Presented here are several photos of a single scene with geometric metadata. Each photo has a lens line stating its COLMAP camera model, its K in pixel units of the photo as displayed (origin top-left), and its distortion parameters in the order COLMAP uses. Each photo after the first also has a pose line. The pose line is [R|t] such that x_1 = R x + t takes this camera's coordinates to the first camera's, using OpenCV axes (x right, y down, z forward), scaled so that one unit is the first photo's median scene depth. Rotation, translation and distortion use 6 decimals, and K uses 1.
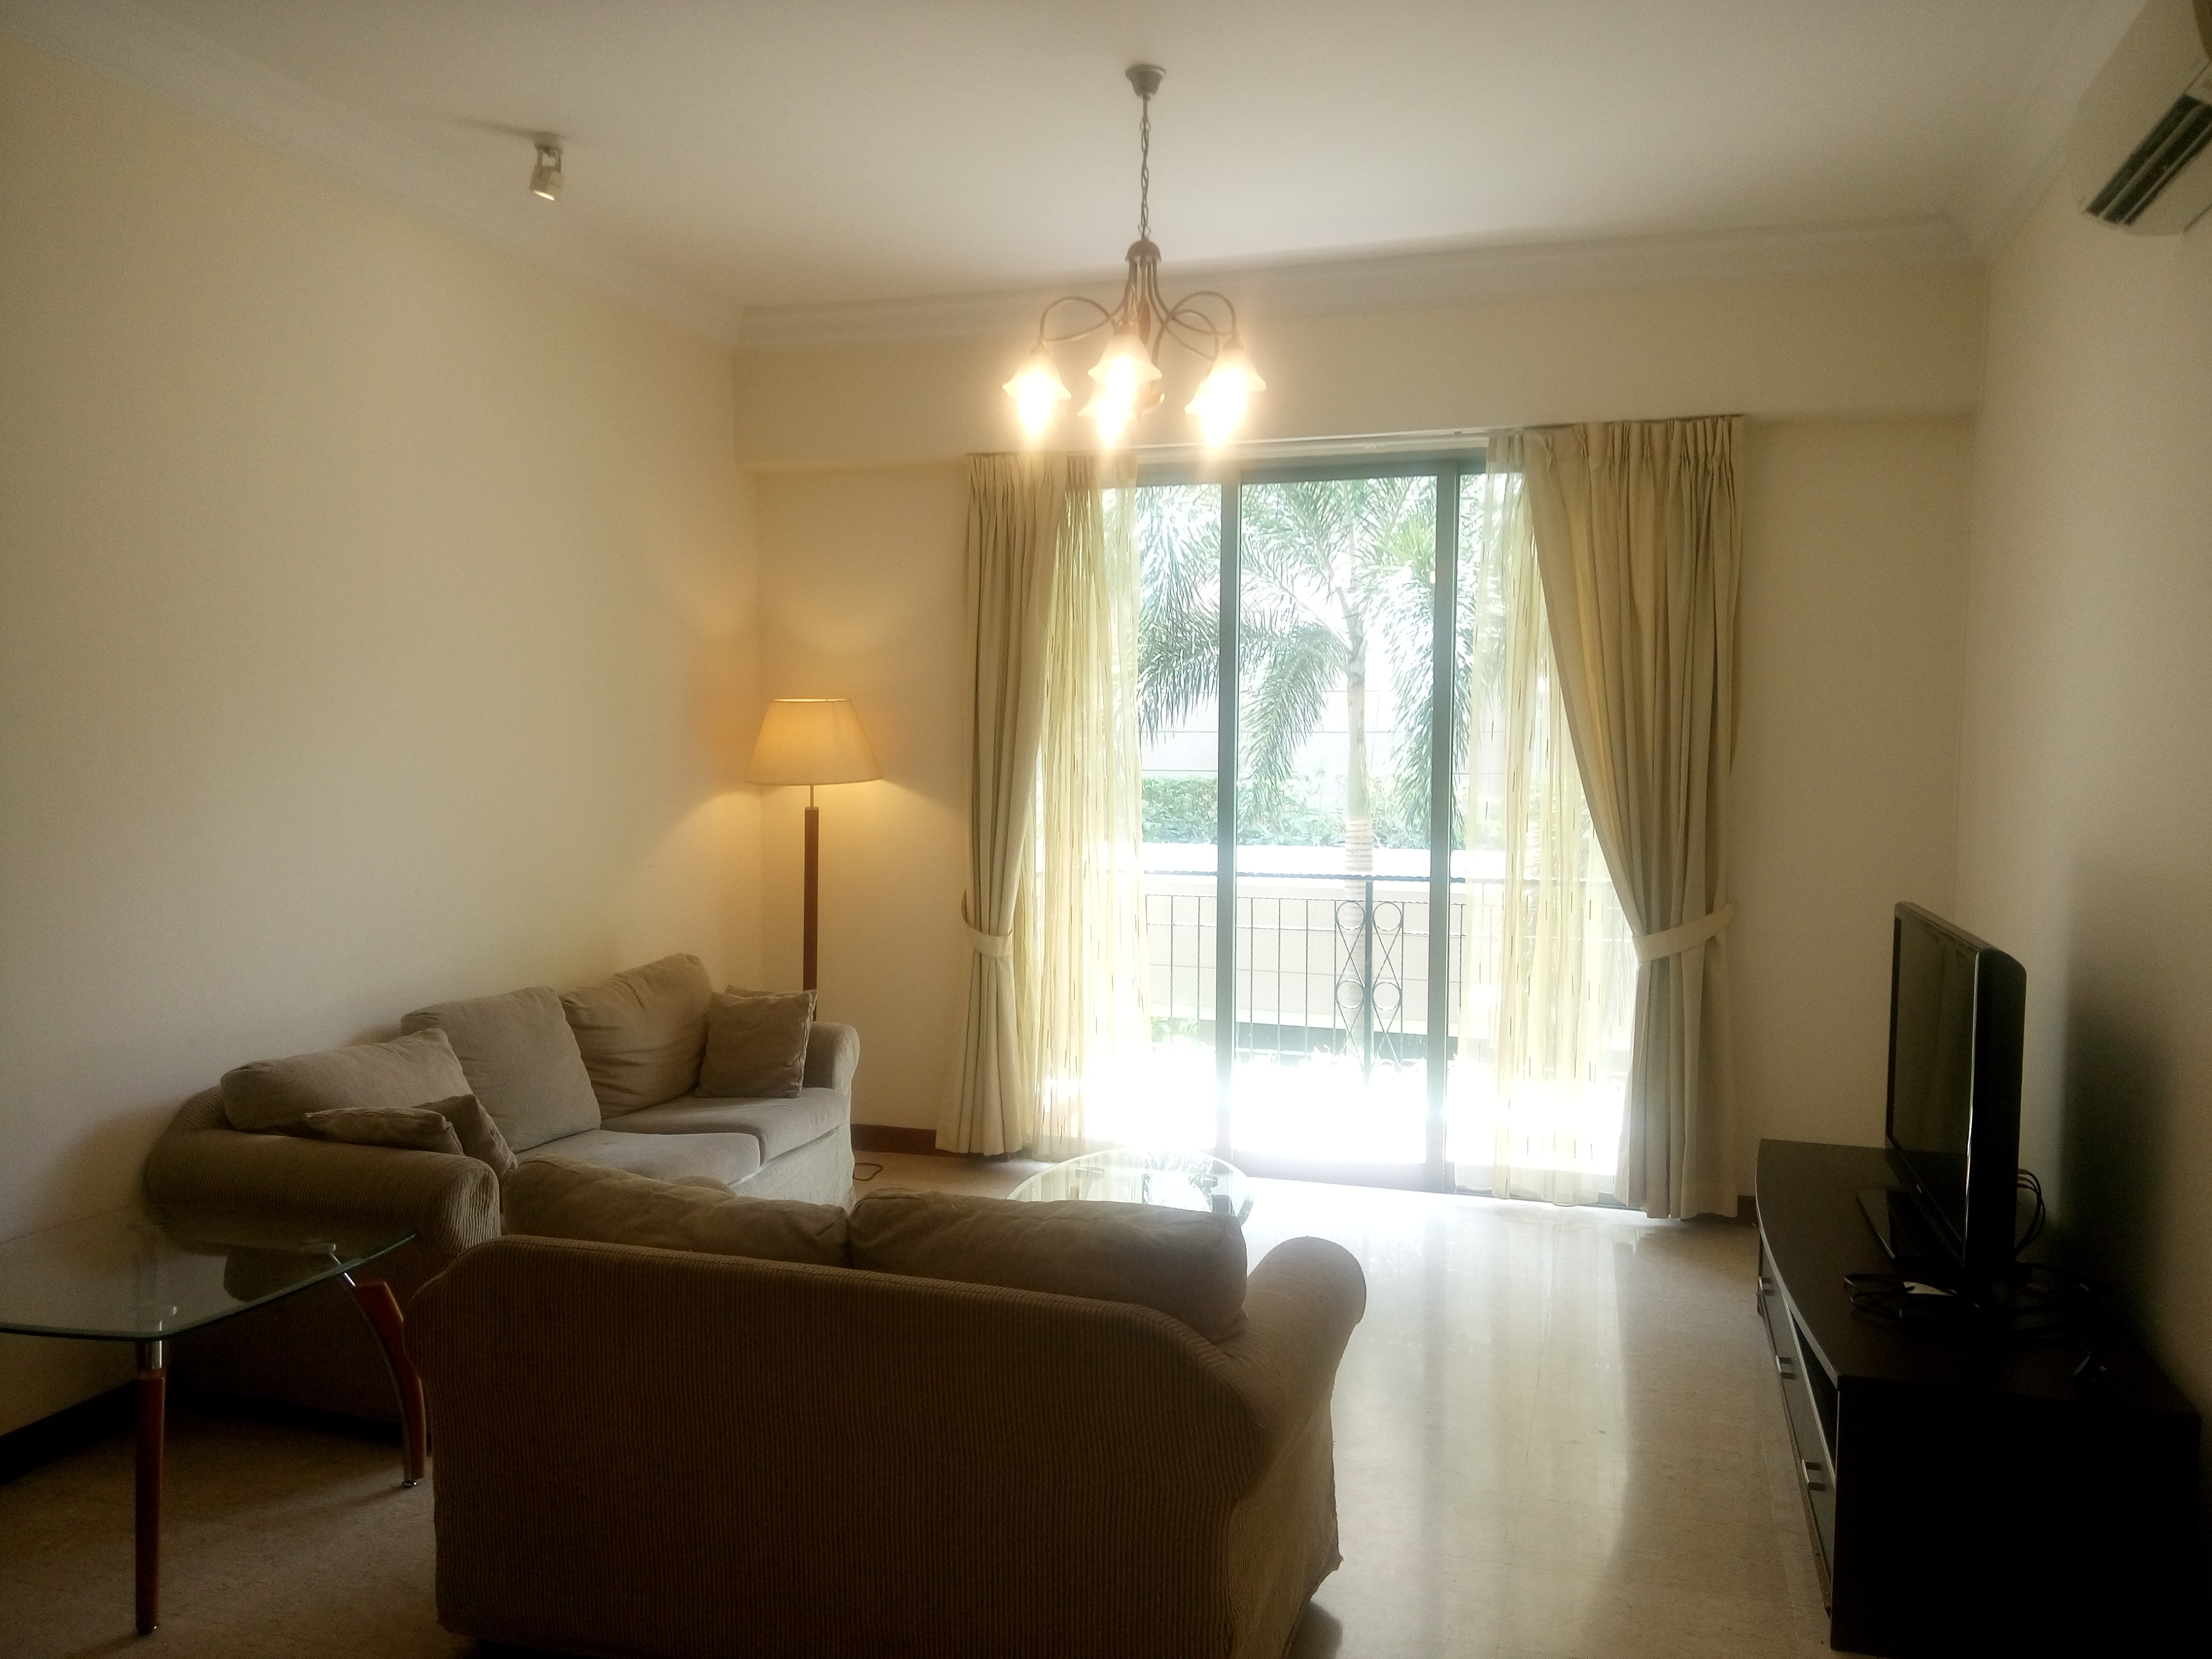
lens RADIAL K [[1698.8, 0, 1106.0], [0, 1698.8, 829.5], [0, 0, 1]] dist [0.006711, -0.140294]
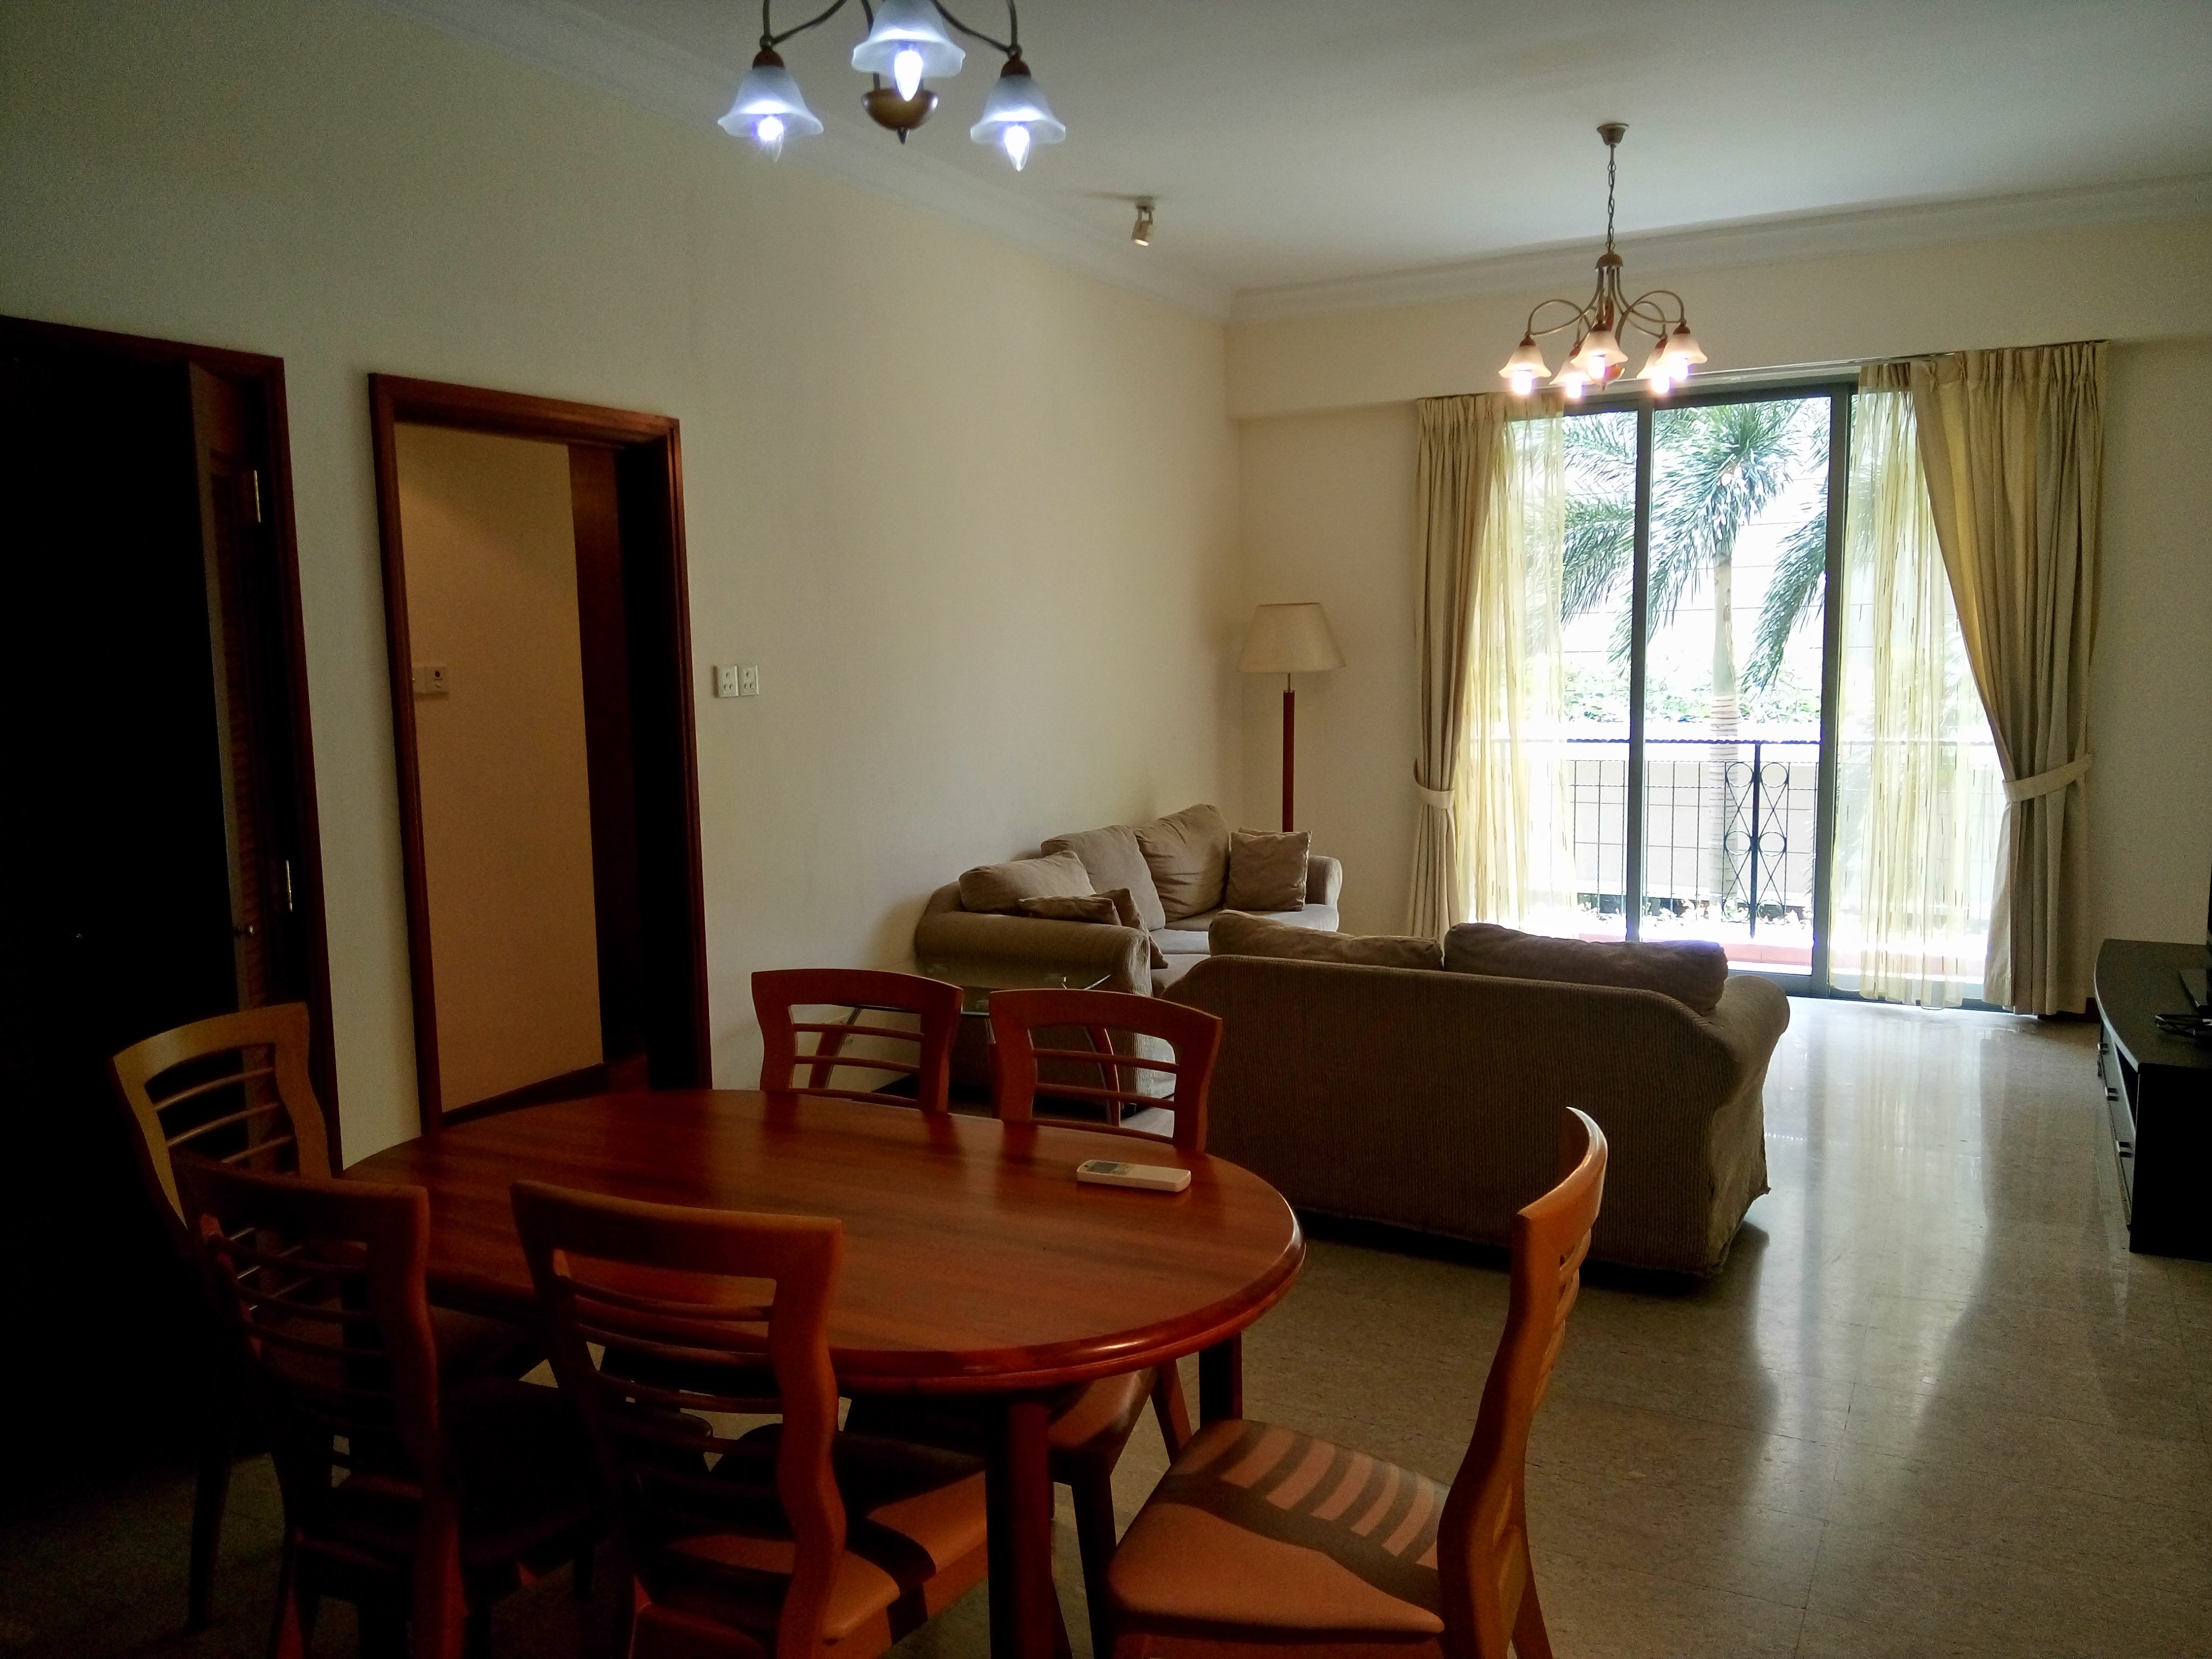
lens RADIAL K [[1623.7, 0, 1102.6], [0, 1623.7, 840.9], [0, 0, 1]] dist [-0.005144, -0.047957]
pose [[0.977240, -0.001217, -0.212131, -0.071996], [0.017583, 0.997007, 0.075283, 0.007971], [0.211405, -0.077300, 0.974337, -0.264786]]
